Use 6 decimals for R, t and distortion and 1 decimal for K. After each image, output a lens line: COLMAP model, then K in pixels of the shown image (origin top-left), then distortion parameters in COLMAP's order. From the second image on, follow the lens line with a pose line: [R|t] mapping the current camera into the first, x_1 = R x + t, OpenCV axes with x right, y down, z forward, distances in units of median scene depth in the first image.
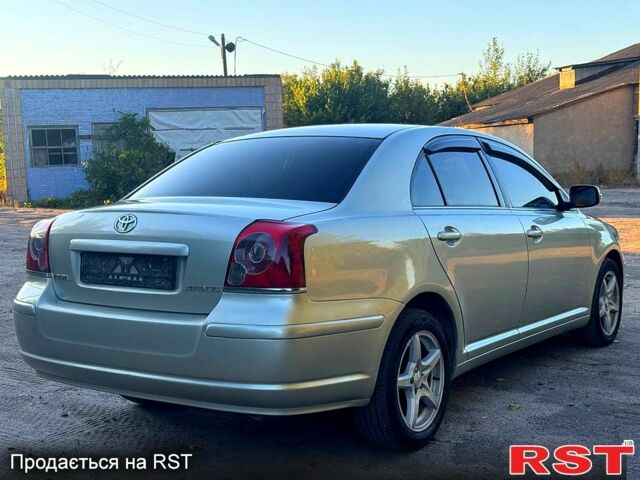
lens RADIAL K [[863.8, 0, 319.9], [0, 863.8, 238.8], [0, 0, 1]] dist [-0.033562, 0.000000]
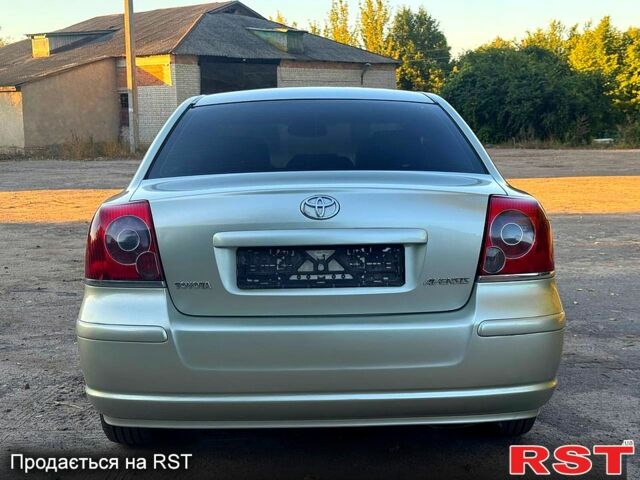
lens RADIAL K [[863.8, 0, 319.9], [0, 863.8, 241.3], [0, 0, 1]] dist [-0.033562, 0.000000]
pose [[0.770245, -0.059546, 0.634962, -0.109936], [0.036907, 0.998125, 0.048834, -0.003858], [-0.636679, -0.014180, 0.770998, 0.059750]]
